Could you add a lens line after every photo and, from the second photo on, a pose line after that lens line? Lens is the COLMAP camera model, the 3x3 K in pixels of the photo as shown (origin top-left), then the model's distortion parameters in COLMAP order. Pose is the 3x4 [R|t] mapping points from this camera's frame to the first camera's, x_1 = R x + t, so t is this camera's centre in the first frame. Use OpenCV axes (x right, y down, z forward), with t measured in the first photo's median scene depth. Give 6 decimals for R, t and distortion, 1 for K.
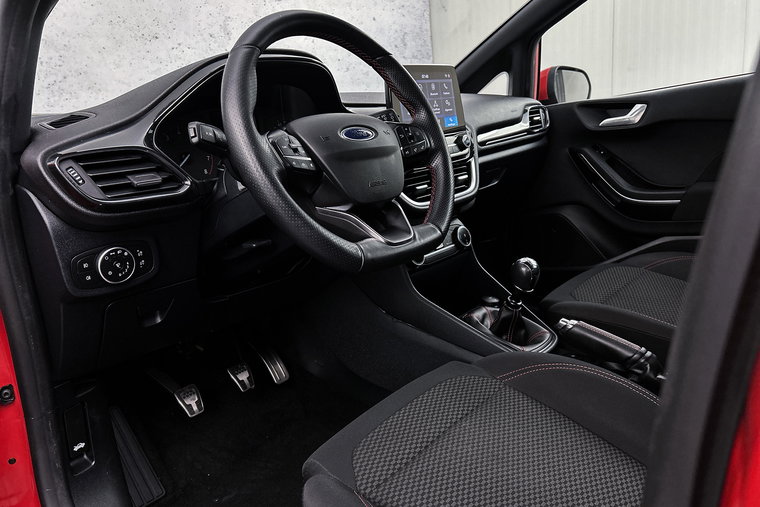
lens RADIAL K [[573.1, 0, 380.0], [0, 573.1, 253.5], [0, 0, 1]] dist [0.053195, -0.062772]
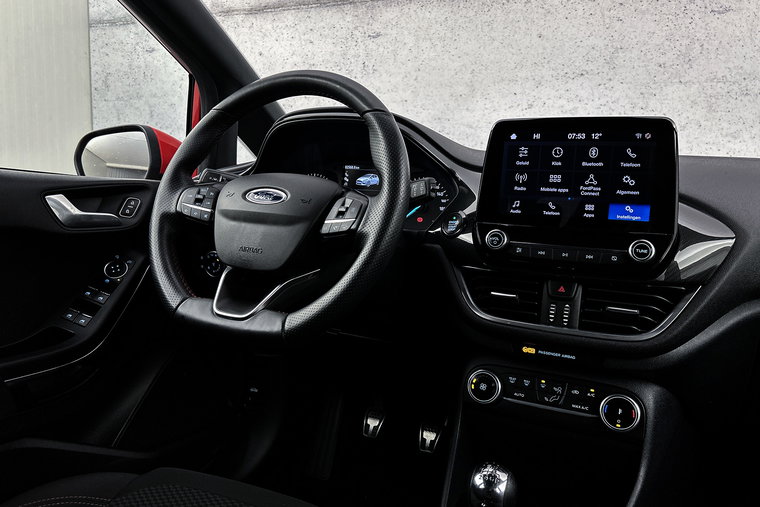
lens RADIAL K [[573.1, 0, 380.0], [0, 573.1, 253.5], [0, 0, 1]] dist [0.053195, -0.062772]
pose [[0.269339, 0.221509, -0.937225, 0.517849], [-0.280163, 0.949120, 0.143807, -0.172649], [0.921393, 0.223843, 0.317694, 0.503014]]
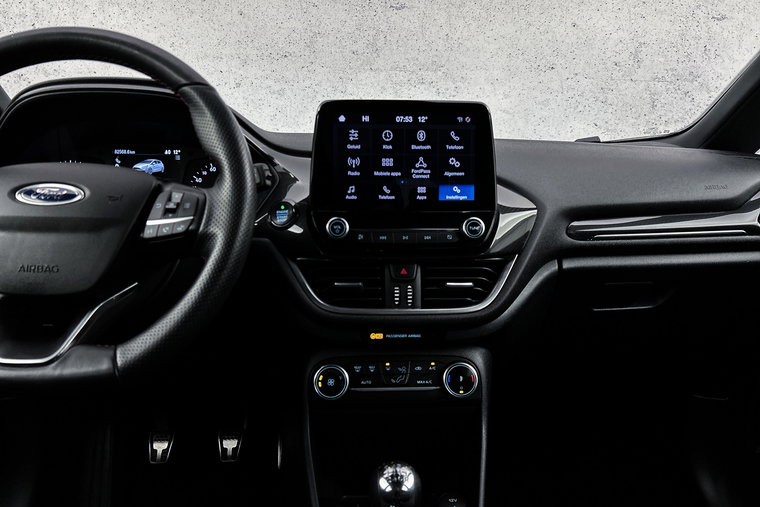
lens RADIAL K [[566.6, 0, 377.2], [0, 566.6, 252.4], [0, 0, 1]] dist [0.106841, -0.181276]
pose [[0.706002, 0.200540, -0.679224, 0.415308], [-0.232701, 0.971509, 0.044961, -0.148343], [0.668889, 0.126313, 0.732552, 0.428623]]
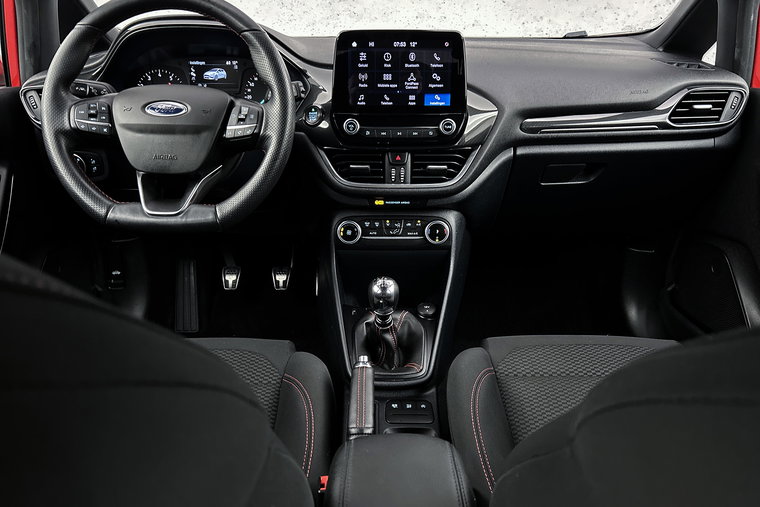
lens RADIAL K [[573.1, 0, 380.0], [0, 573.1, 253.5], [0, 0, 1]] dist [0.053195, -0.062772]
pose [[0.661685, 0.368670, -0.652883, 0.600377], [-0.234466, 0.928834, 0.286868, -0.205688], [0.712179, -0.036738, 0.701036, 0.282515]]
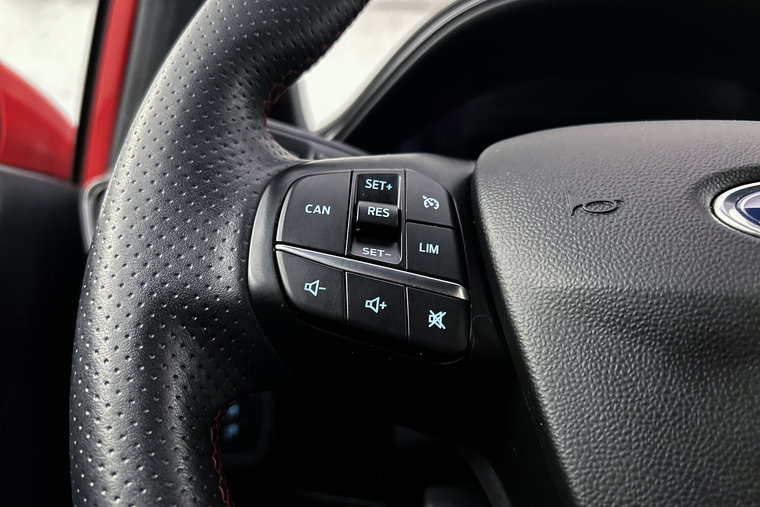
lens RADIAL K [[573.1, 0, 380.0], [0, 573.1, 253.5], [0, 0, 1]] dist [0.053195, -0.062772]
pose [[0.544554, 0.149742, -0.825251, 0.015662], [-0.299455, 0.953795, -0.024534, -0.084772], [0.783446, 0.260486, 0.564234, 0.448551]]
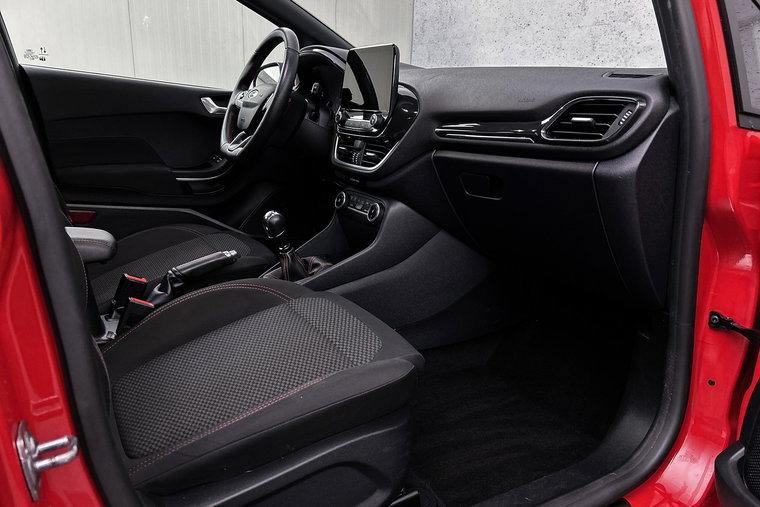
lens RADIAL K [[573.1, 0, 377.1], [0, 573.1, 250.7], [0, 0, 1]] dist [0.048836, -0.064789]
pose [[-0.305417, 0.316894, -0.897941, 3.313320], [-0.213912, 0.896063, 0.388989, -1.151105], [0.927880, 0.310885, -0.205886, 3.633836]]
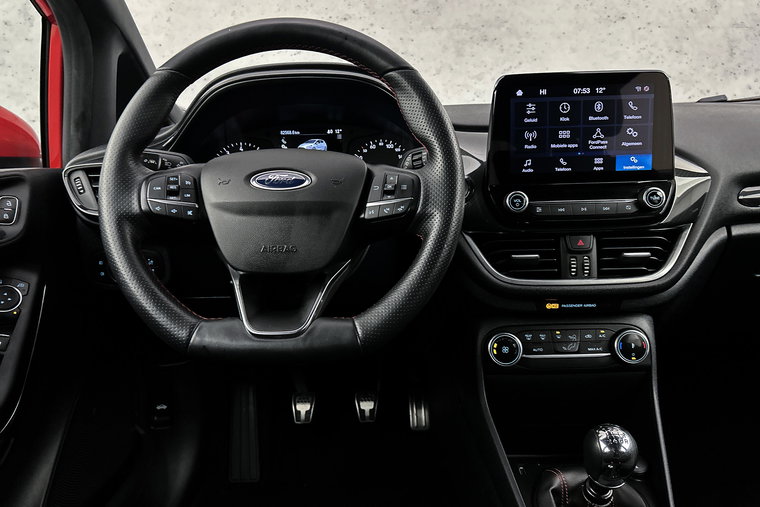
lens RADIAL K [[573.1, 0, 377.1], [0, 573.1, 250.7], [0, 0, 1]] dist [0.048836, -0.064789]
pose [[0.659395, 0.228802, -0.716133, 0.344752], [-0.205740, 0.971119, 0.120830, -0.132314], [0.723097, 0.067663, 0.687425, 0.324690]]
